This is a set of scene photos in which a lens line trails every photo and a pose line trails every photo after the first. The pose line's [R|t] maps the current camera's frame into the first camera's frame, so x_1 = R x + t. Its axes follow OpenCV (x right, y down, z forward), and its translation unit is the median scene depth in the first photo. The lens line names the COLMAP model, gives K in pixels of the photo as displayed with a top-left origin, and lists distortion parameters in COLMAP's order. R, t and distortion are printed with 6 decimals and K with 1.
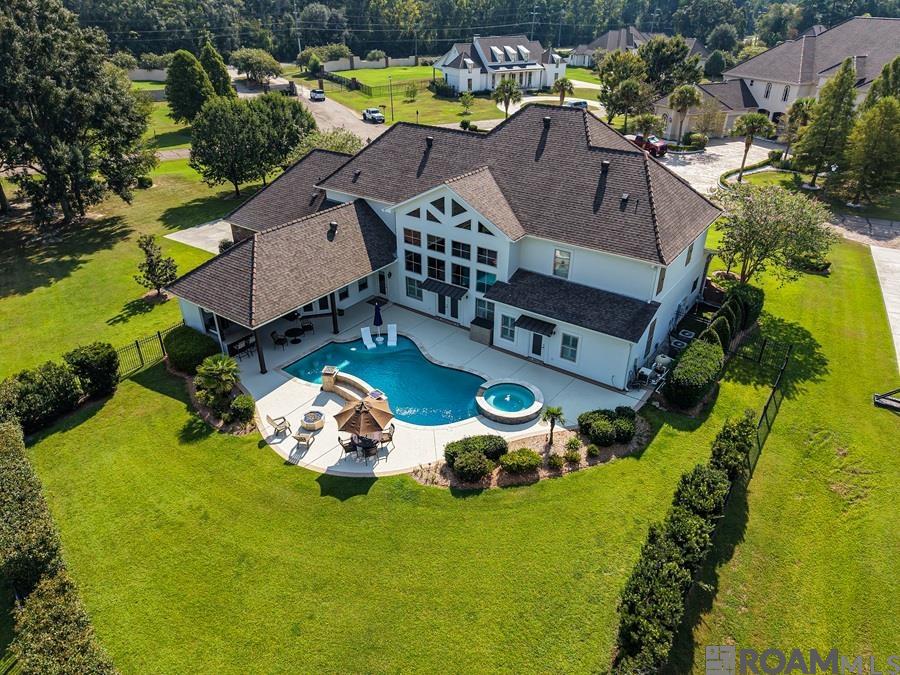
lens RADIAL K [[603.6, 0, 462.1], [0, 603.6, 336.3], [0, 0, 1]] dist [0.010687, 0.000190]
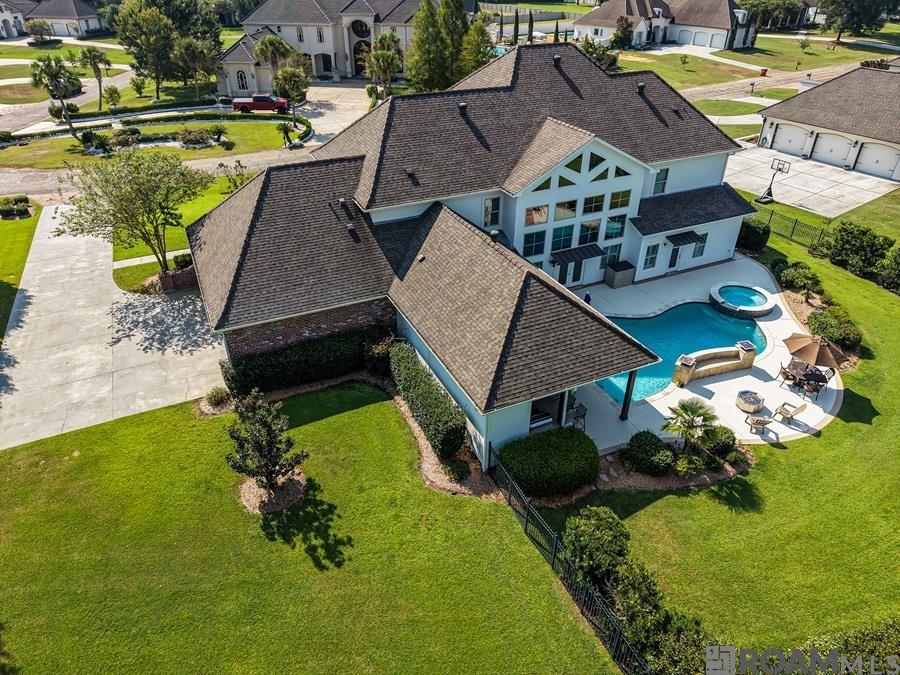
lens RADIAL K [[598.5, 0, 450.0], [0, 598.5, 337.5], [0, 0, 1]] dist [-0.004081, 0.000165]
pose [[0.498159, -0.475434, 0.725121, -0.894583], [0.427529, 0.862231, 0.271619, -0.316346], [-0.754358, 0.174701, 0.632790, 0.623700]]
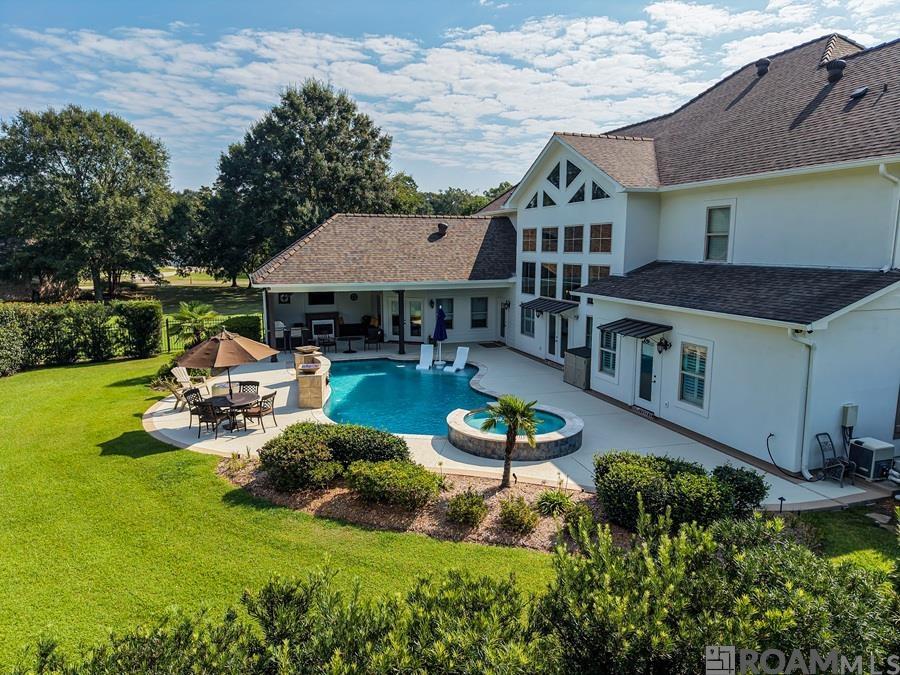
lens RADIAL K [[605.8, 0, 450.0], [0, 605.8, 337.5], [0, 0, 1]] dist [-0.009672, -0.003804]
pose [[0.807982, 0.084098, -0.583175, 0.276768], [-0.285558, 0.921646, -0.262728, 0.159164], [0.515386, 0.378810, 0.768687, 0.487787]]
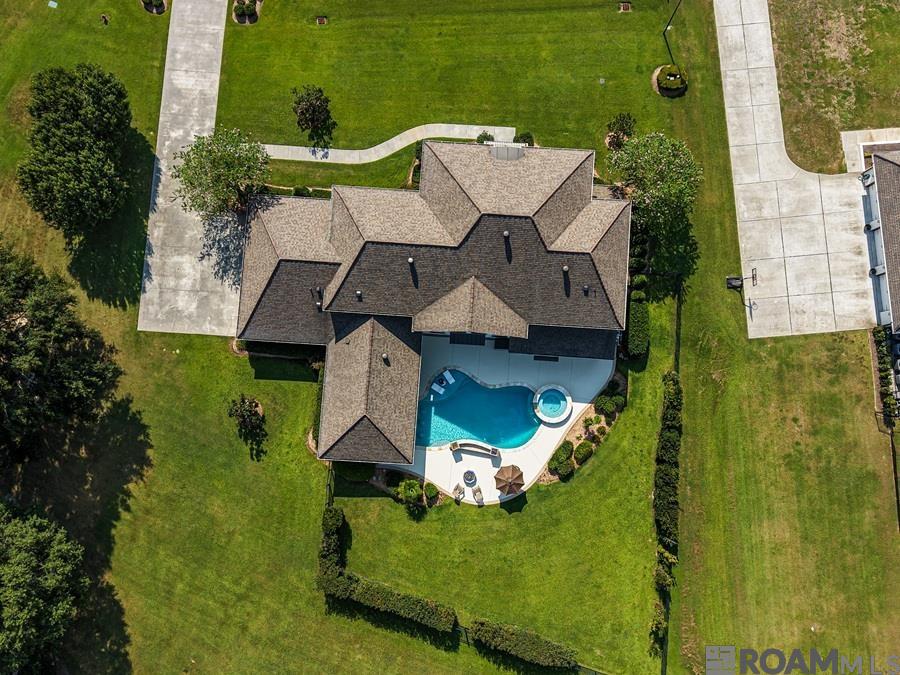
lens RADIAL K [[760.1, 0, 451.3], [0, 760.1, 296.7], [0, 0, 1]] dist [0.029819, 0.001042]
pose [[0.856168, -0.515116, 0.040394, -0.087955], [0.265259, 0.505279, 0.821176, -1.680263], [-0.443411, -0.692350, 0.569243, 0.076698]]
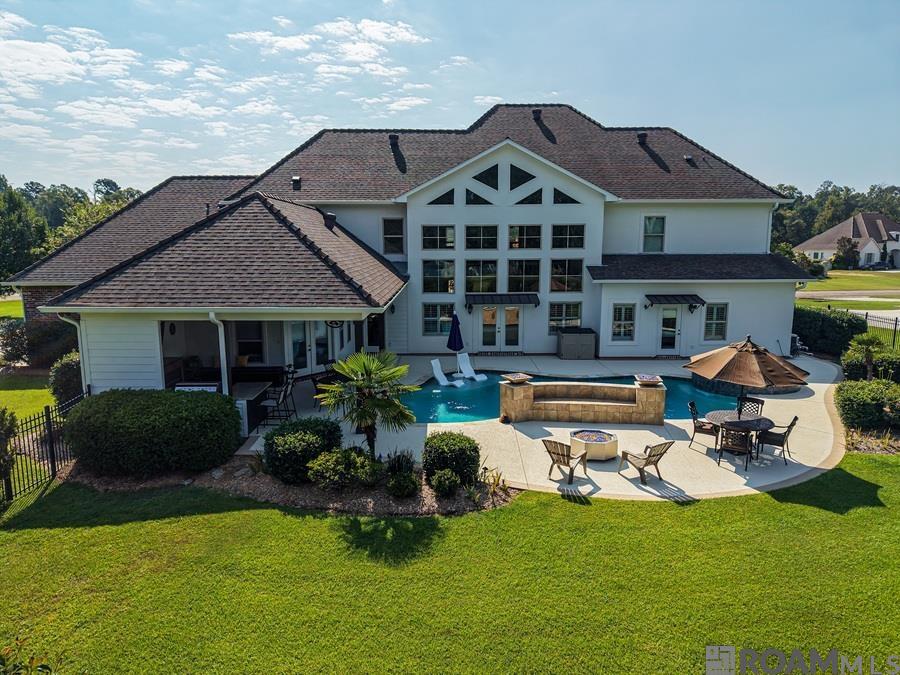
lens RADIAL K [[598.5, 0, 450.0], [0, 598.5, 337.5], [0, 0, 1]] dist [-0.004081, 0.000165]
pose [[0.813898, -0.098956, 0.572518, -0.498152], [0.292051, 0.921532, -0.255902, 0.124196], [-0.502271, 0.375483, 0.778933, 0.543043]]
